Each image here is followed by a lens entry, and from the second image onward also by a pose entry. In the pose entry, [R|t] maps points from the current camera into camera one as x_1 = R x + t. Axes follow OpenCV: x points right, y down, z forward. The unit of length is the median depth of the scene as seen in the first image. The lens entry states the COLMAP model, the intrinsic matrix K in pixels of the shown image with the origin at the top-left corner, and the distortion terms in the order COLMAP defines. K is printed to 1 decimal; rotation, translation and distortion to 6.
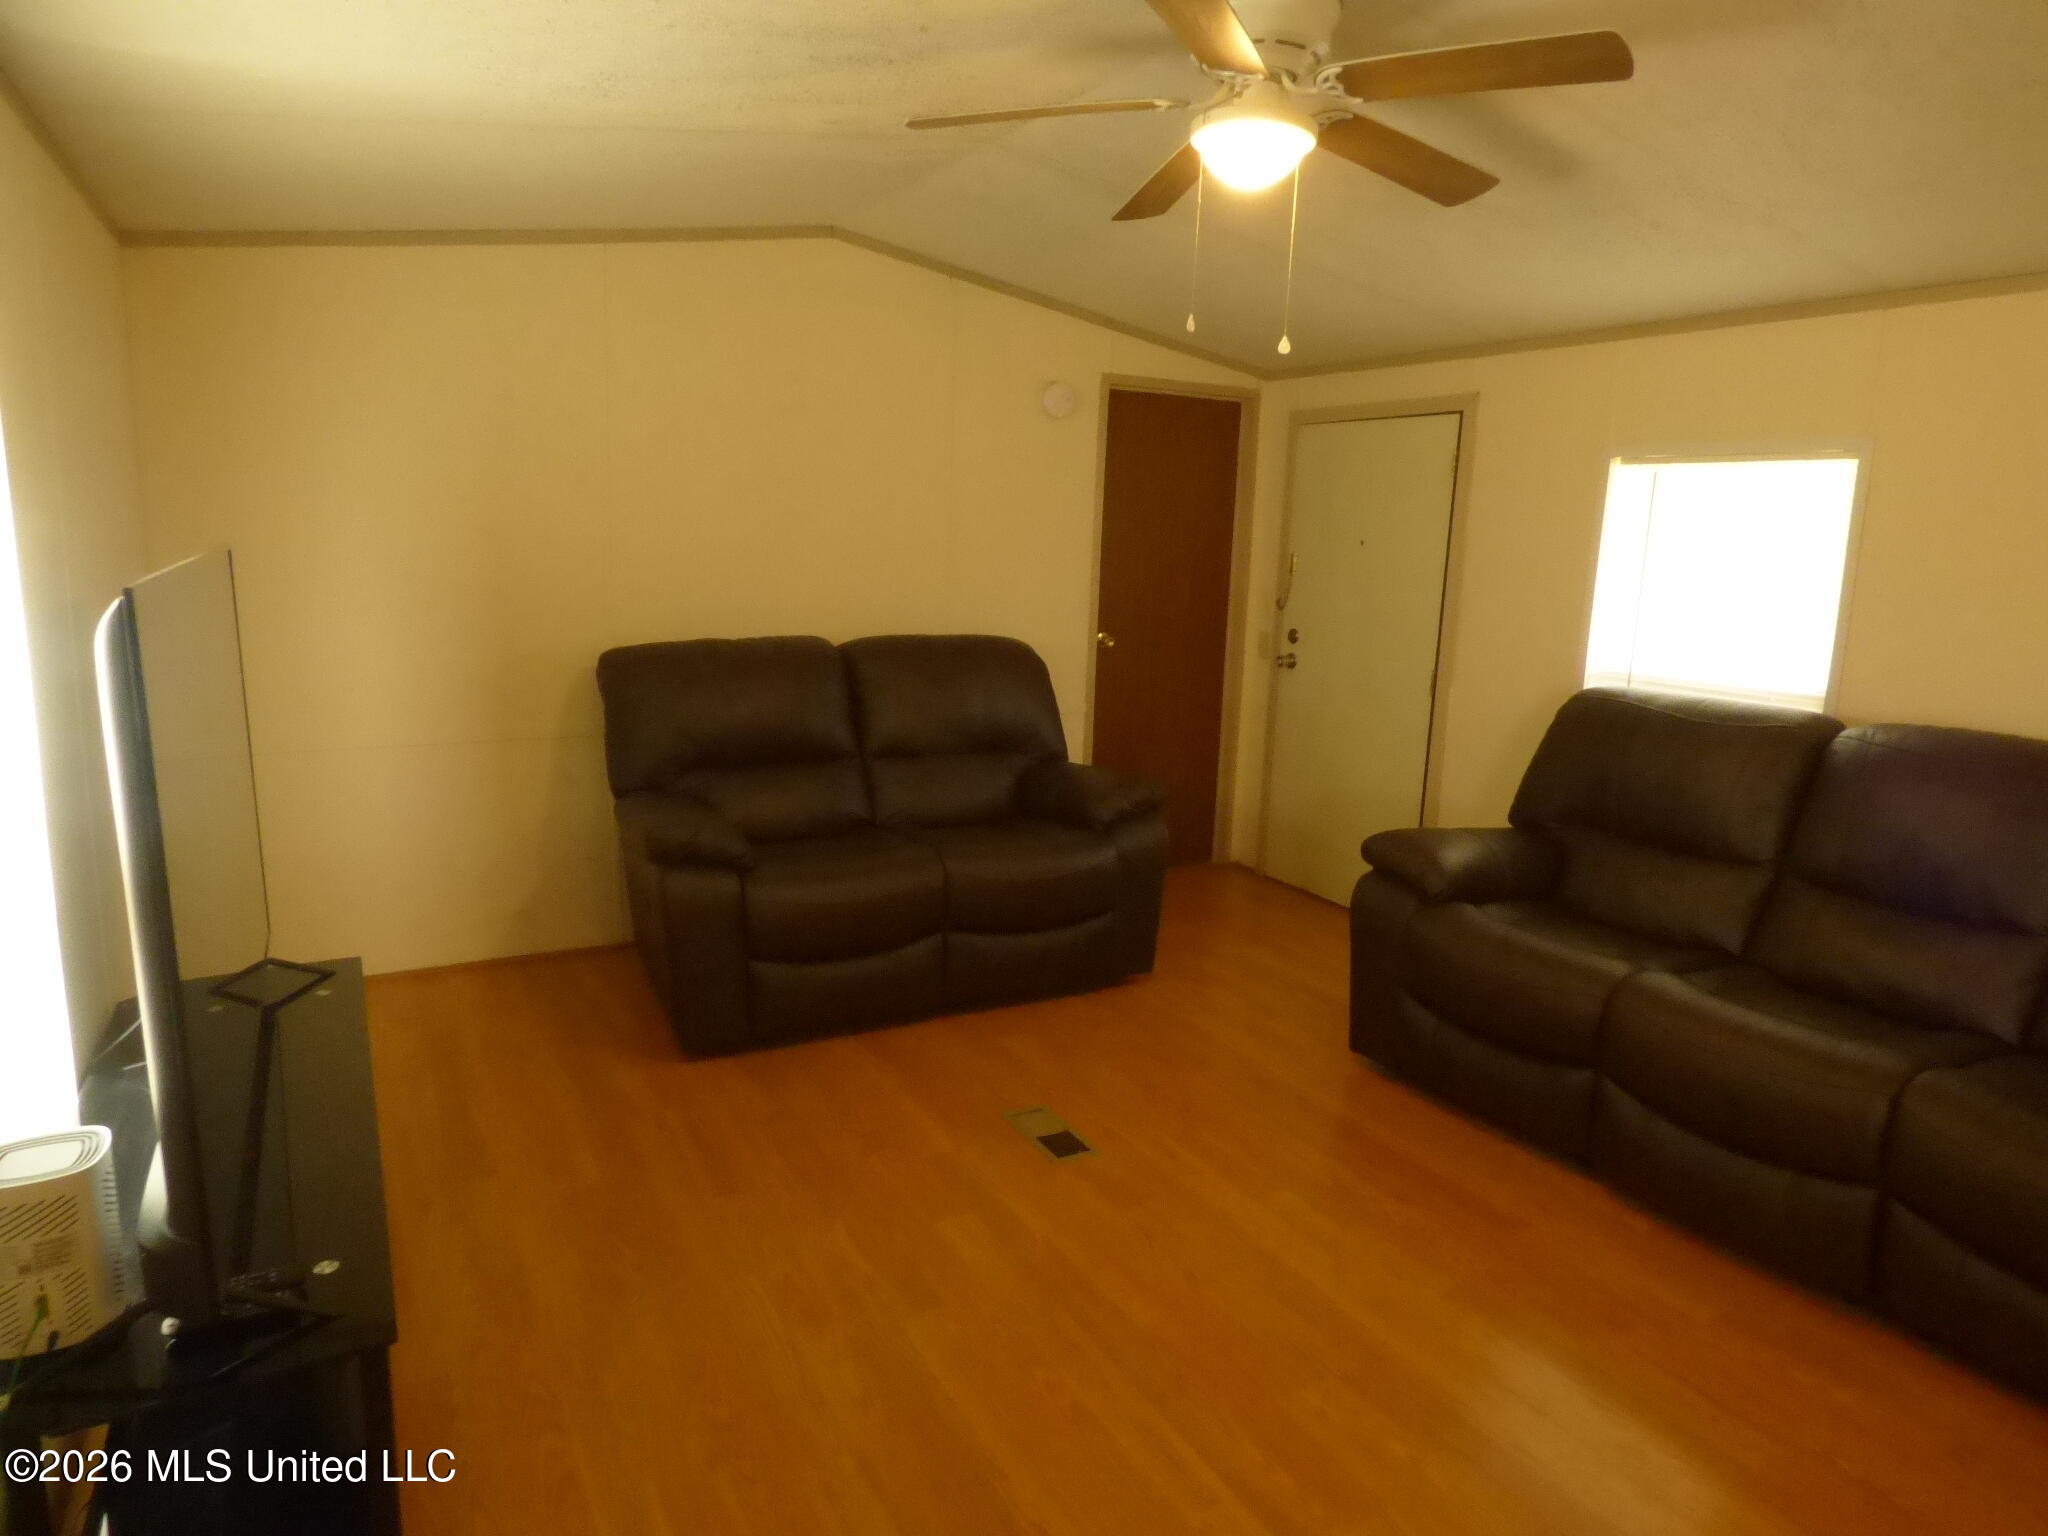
lens RADIAL K [[1232.6, 0, 1042.9], [0, 1232.6, 759.4], [0, 0, 1]] dist [-0.006755, -0.001236]
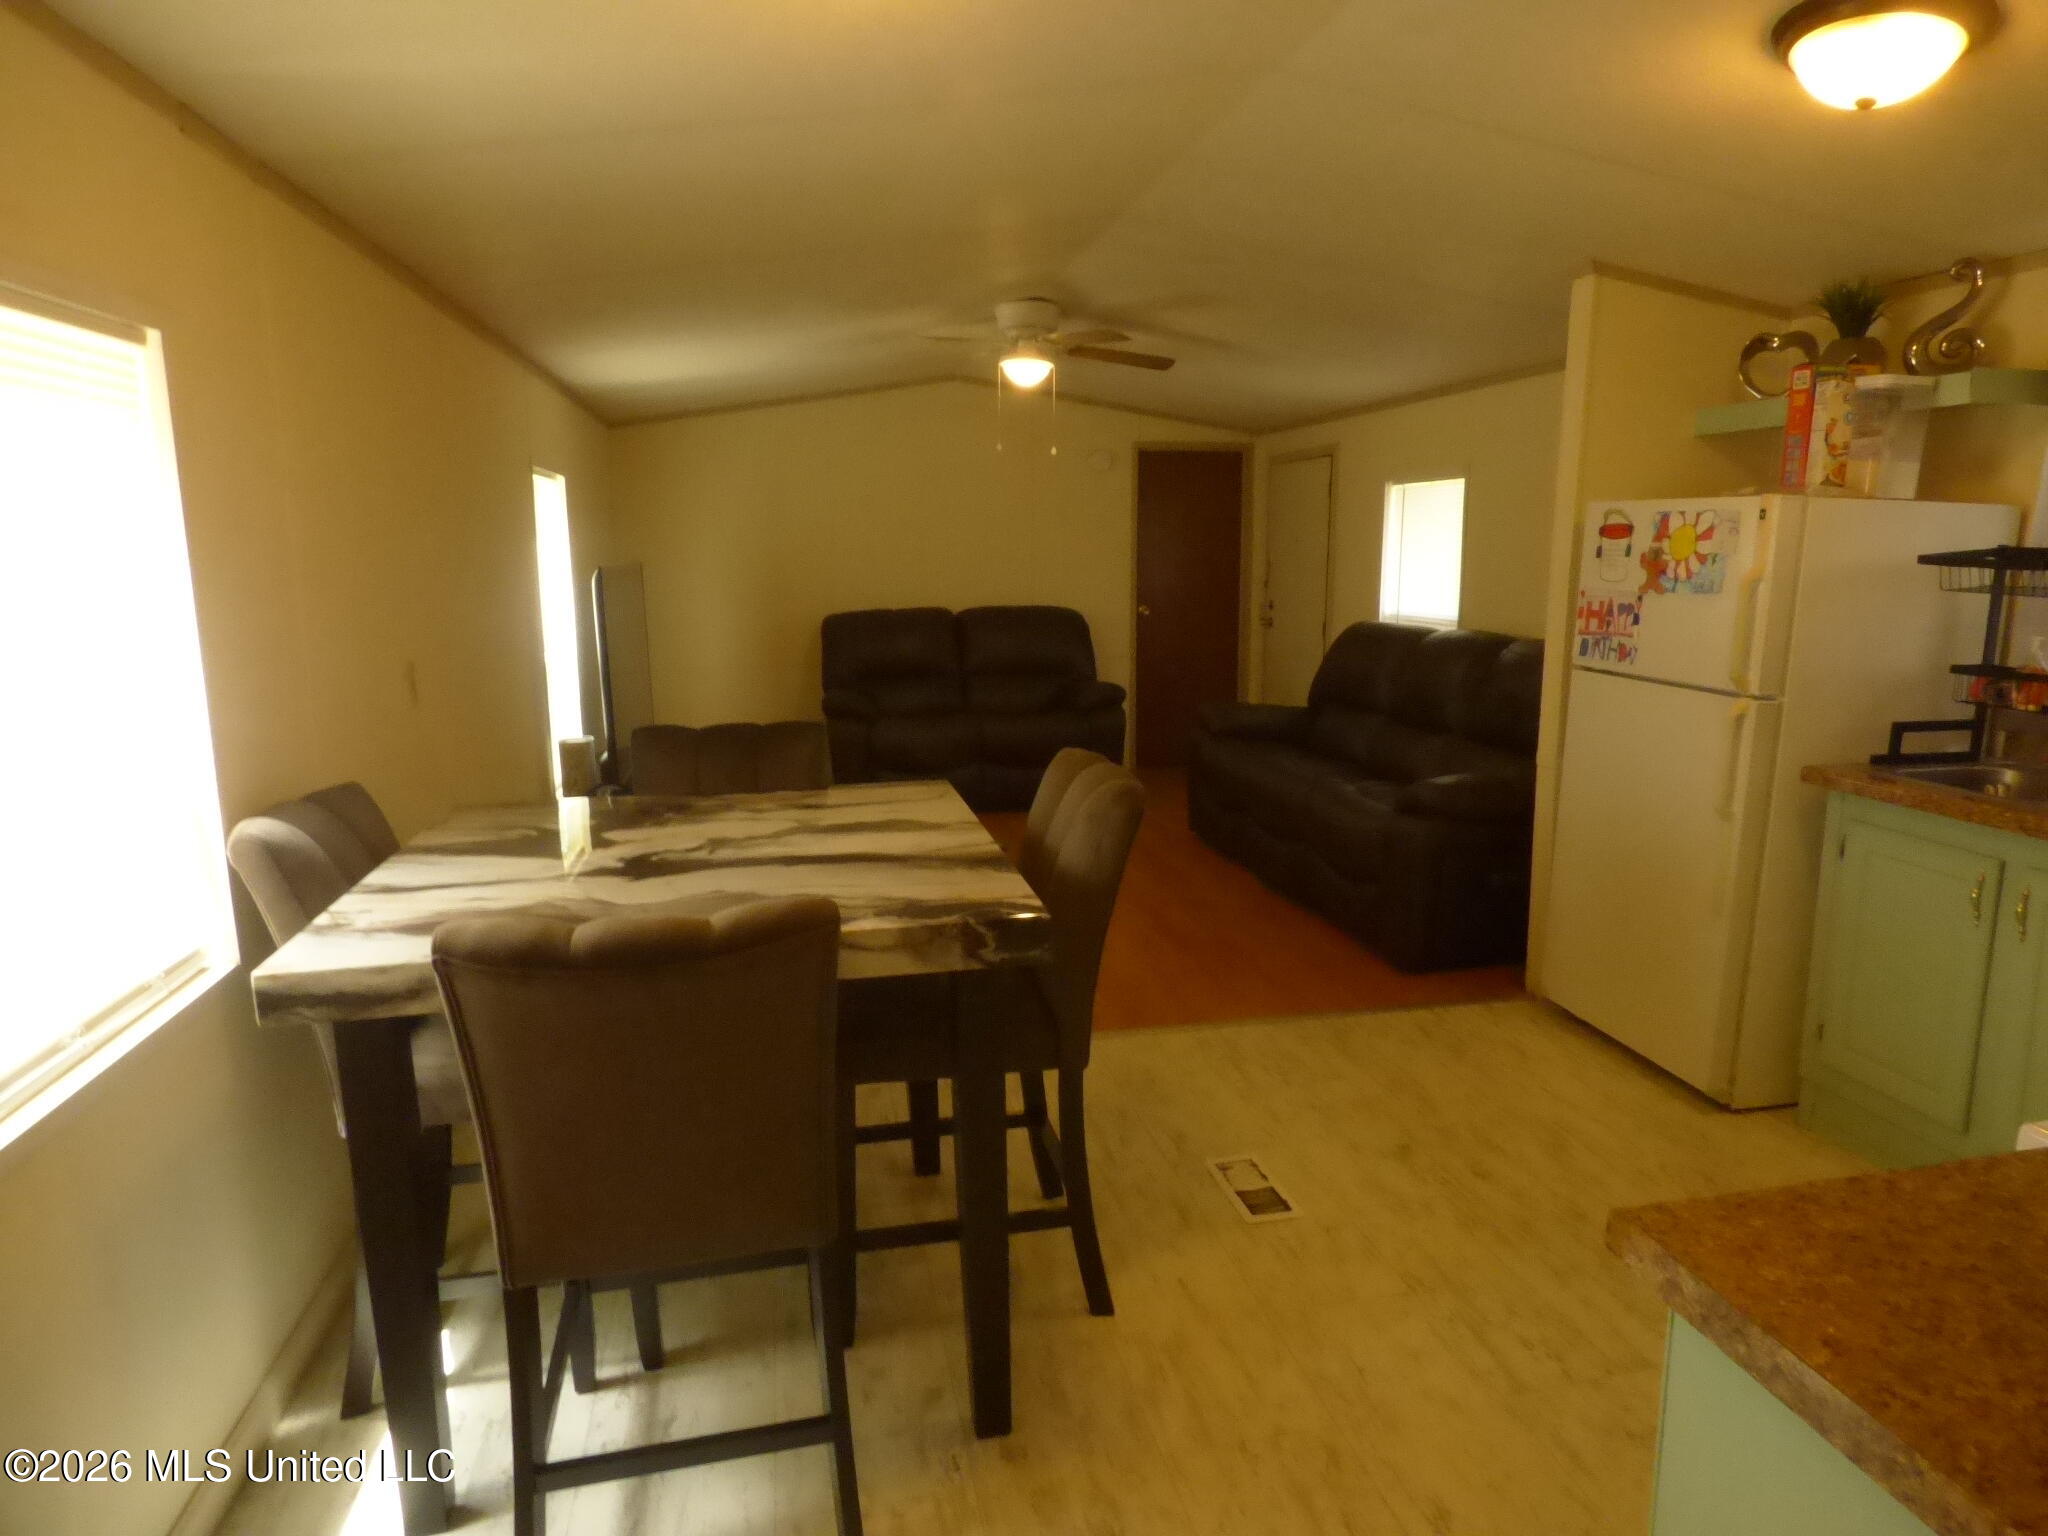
lens RADIAL K [[1232.6, 0, 1042.9], [0, 1232.6, 759.4], [0, 0, 1]] dist [-0.006755, -0.001236]
pose [[0.953329, 0.011410, -0.301716, 0.472862], [-0.016486, 0.999762, -0.014282, 0.135303], [0.301482, 0.018590, 0.953291, -0.605491]]
